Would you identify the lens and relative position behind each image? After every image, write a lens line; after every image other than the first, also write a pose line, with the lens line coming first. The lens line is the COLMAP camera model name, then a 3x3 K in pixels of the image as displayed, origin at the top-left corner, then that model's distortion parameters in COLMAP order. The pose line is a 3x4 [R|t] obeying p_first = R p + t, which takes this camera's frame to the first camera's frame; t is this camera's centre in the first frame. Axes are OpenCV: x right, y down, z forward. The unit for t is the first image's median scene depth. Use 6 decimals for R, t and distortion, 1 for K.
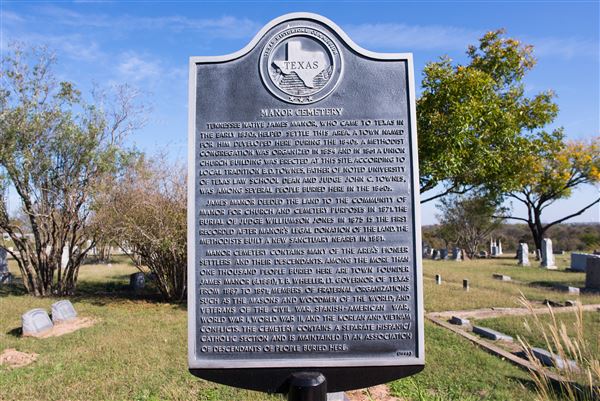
lens RADIAL K [[423.0, 0, 297.6], [0, 423.0, 175.0], [0, 0, 1]] dist [-0.061168, 0.034615]
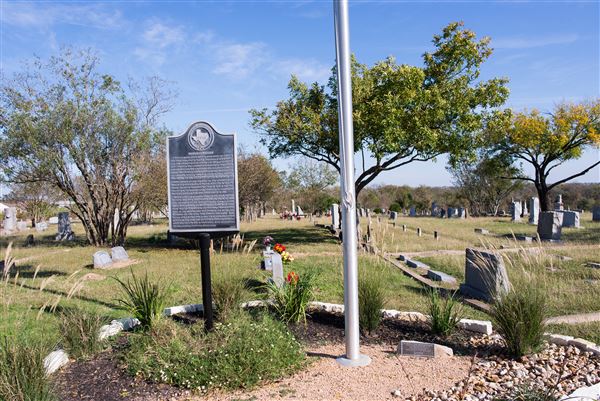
lens RADIAL K [[423.0, 0, 297.6], [0, 423.0, 175.0], [0, 0, 1]] dist [-0.061168, 0.034615]
pose [[0.996420, -0.020516, -0.082010, 0.101885], [0.027470, 0.996036, 0.084598, -0.024363], [0.079950, -0.086548, 0.993035, -0.215591]]
